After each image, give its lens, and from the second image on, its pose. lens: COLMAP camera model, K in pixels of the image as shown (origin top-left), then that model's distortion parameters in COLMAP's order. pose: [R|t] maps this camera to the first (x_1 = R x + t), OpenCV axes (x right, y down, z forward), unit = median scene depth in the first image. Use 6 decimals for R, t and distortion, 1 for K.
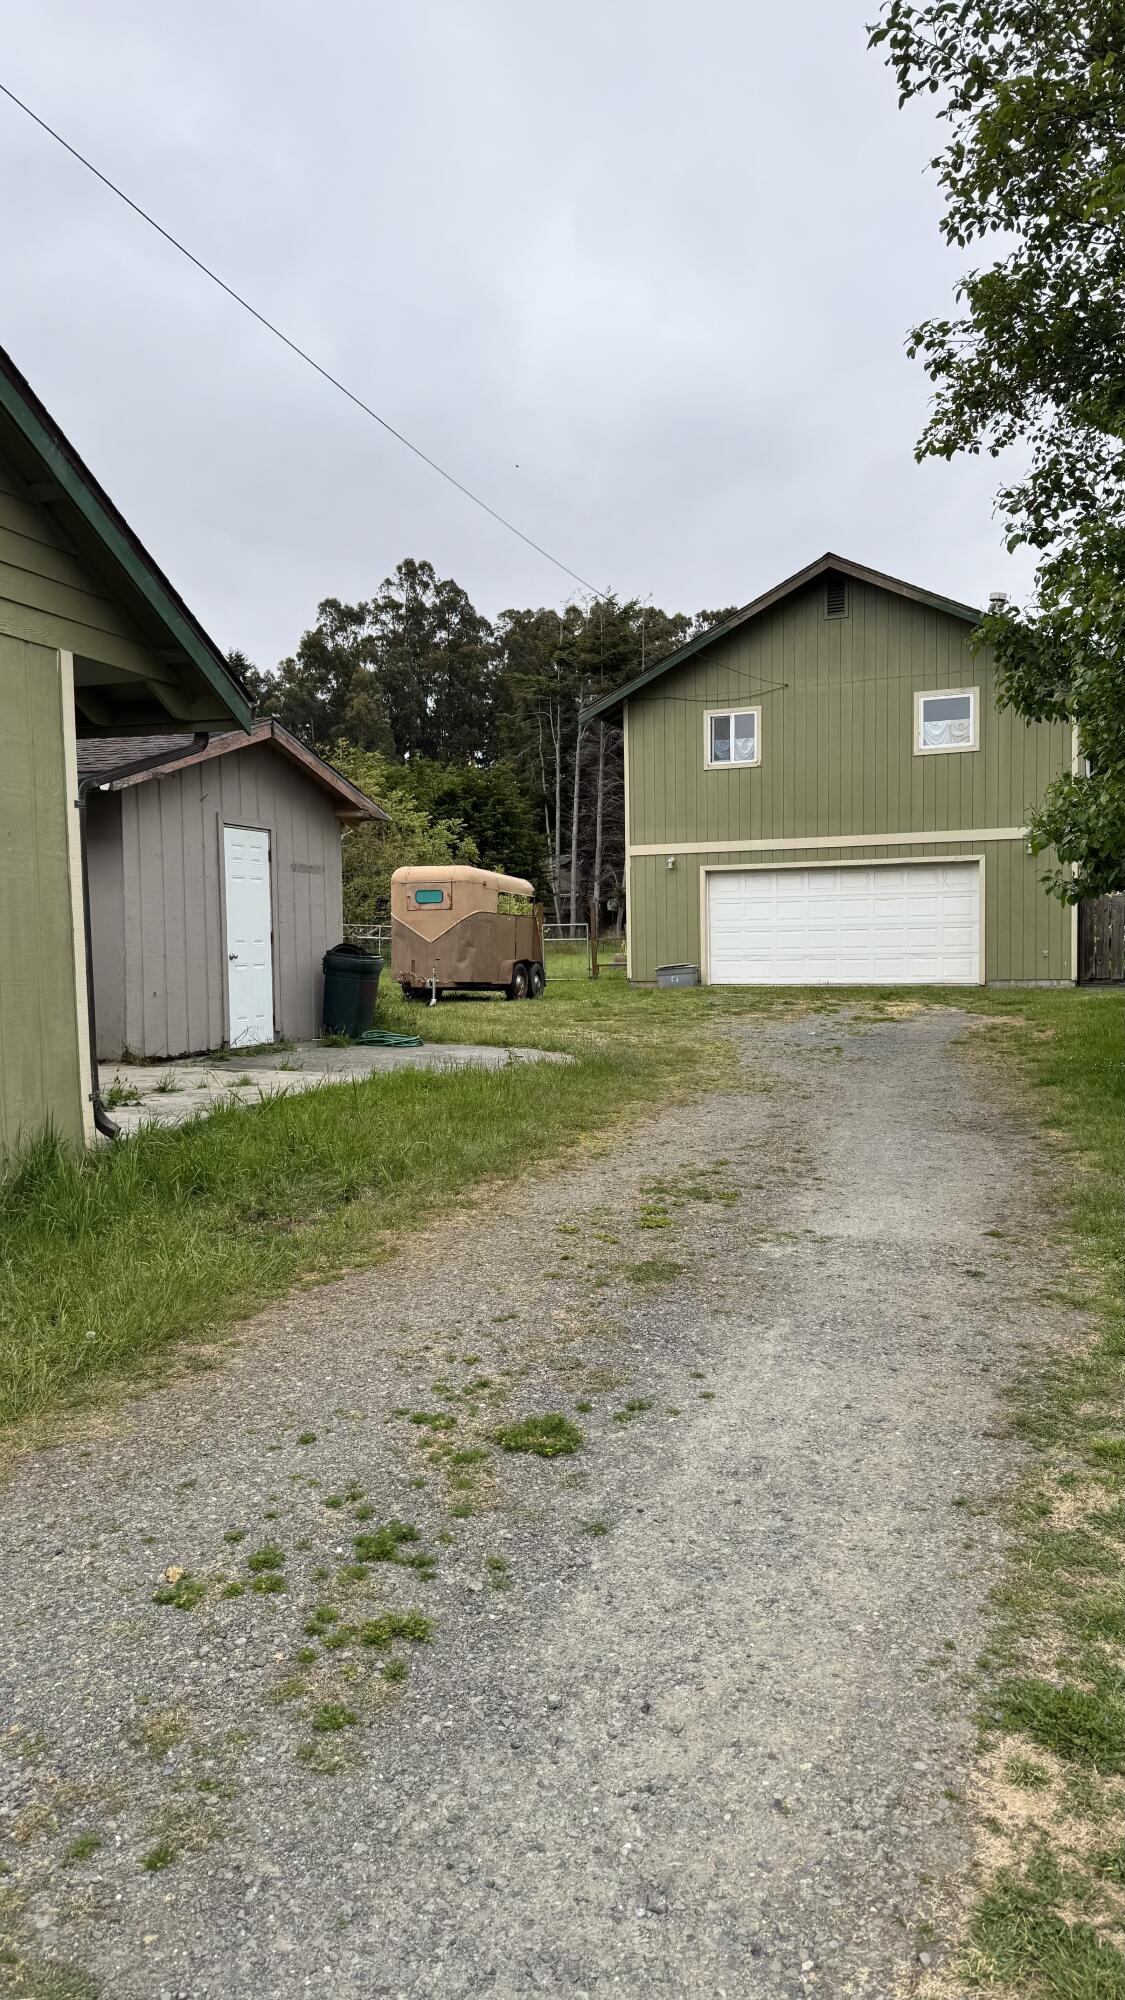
lens RADIAL K [[1390.3, 0, 562.5], [0, 1390.3, 1000.0], [0, 0, 1]] dist [0.180800, -0.373277]
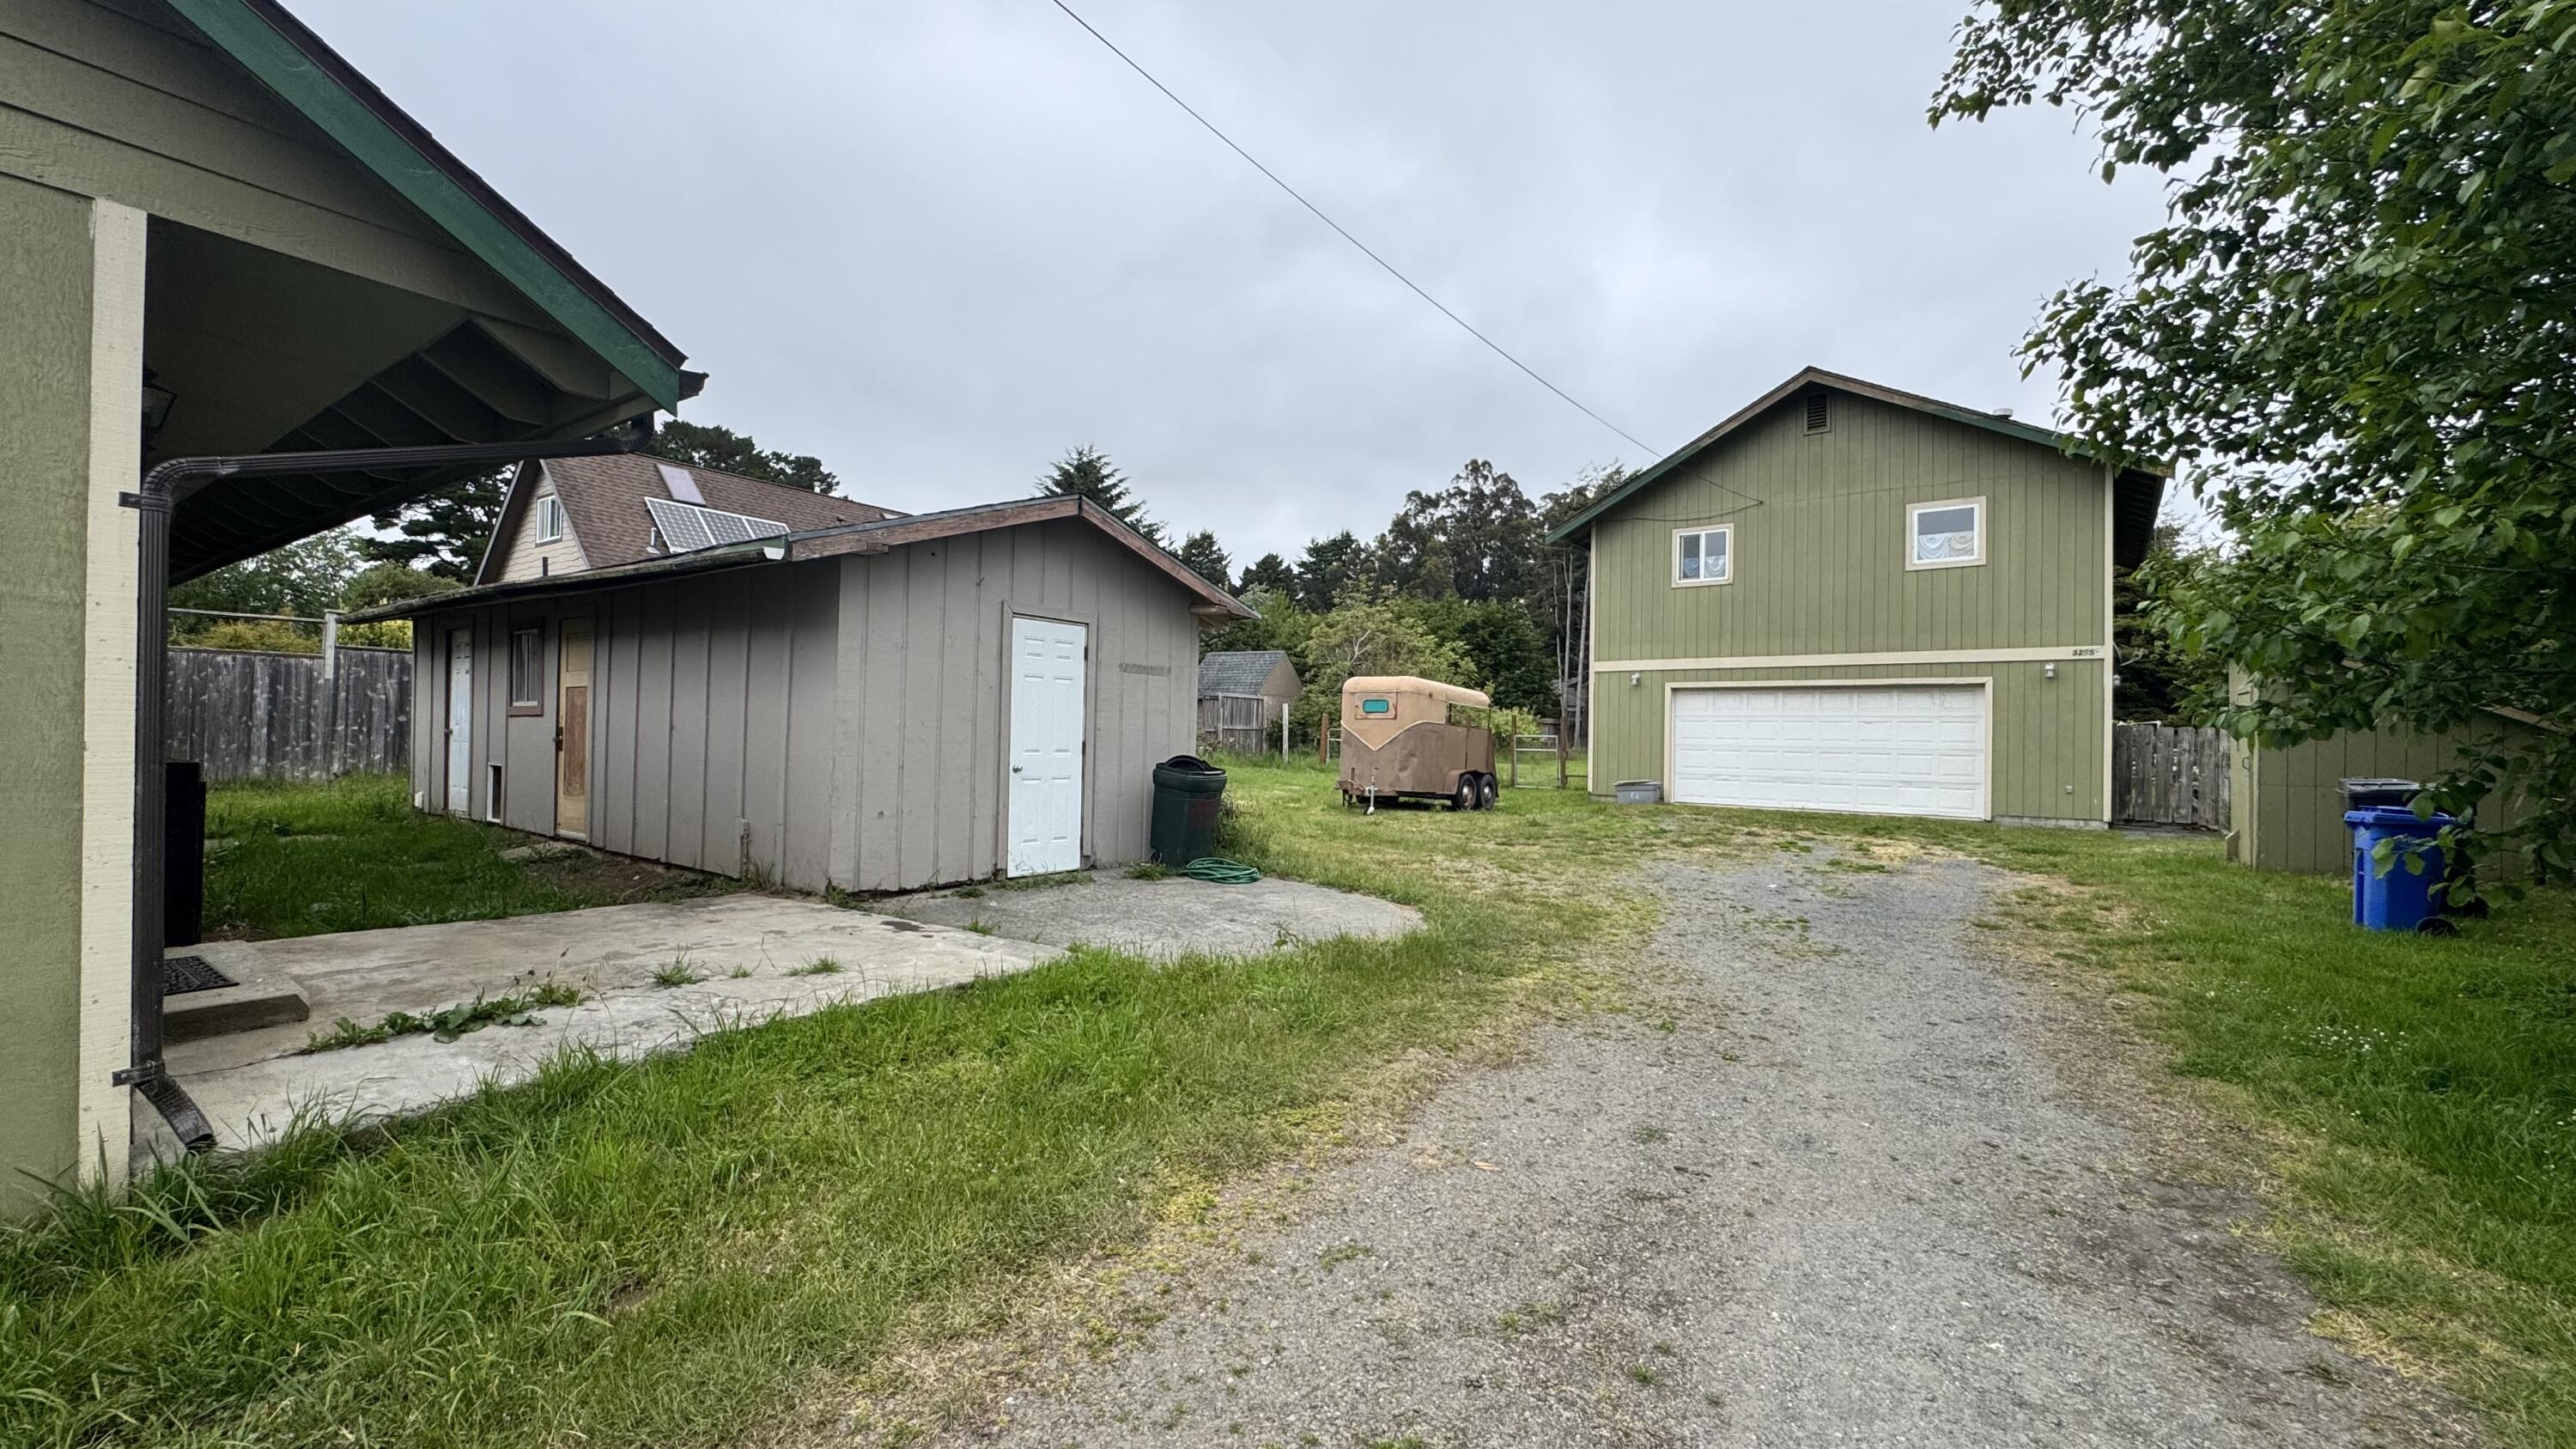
lens RADIAL K [[1025.7, 0, 1288.0], [0, 1025.7, 724.5], [0, 0, 1]] dist [-0.000959, 0.000160]
pose [[0.958565, 0.030096, -0.283280, 0.051156], [-0.046252, 0.997652, -0.050517, -0.017857], [0.281094, 0.061527, 0.957706, 0.236825]]
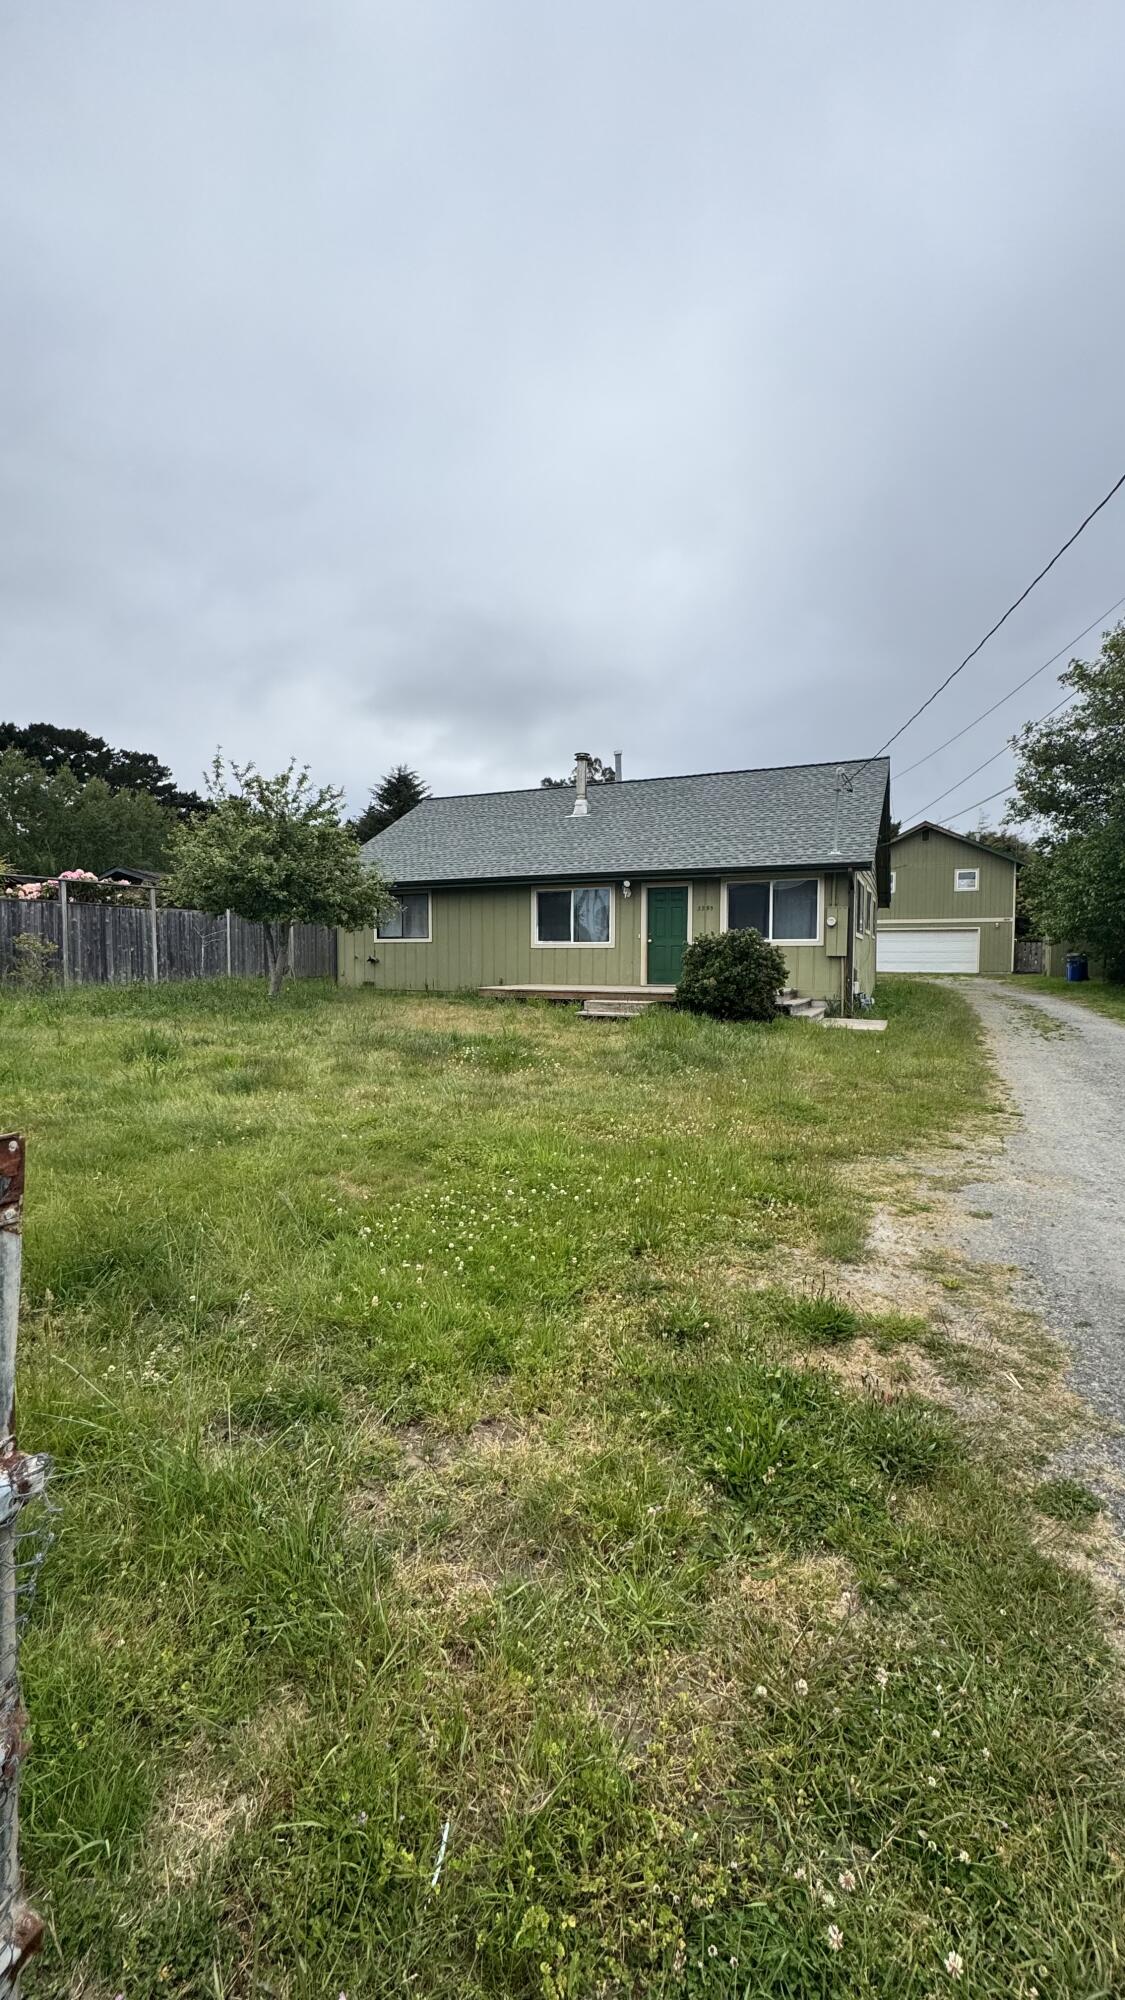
lens RADIAL K [[796.2, 0, 562.5], [0, 796.2, 1000.0], [0, 0, 1]] dist [-0.000959, 0.000160]
pose [[0.996216, 0.021718, -0.084158, -0.398688], [-0.020848, 0.999720, 0.011199, 0.043387], [0.084377, -0.009402, 0.996390, -0.668978]]
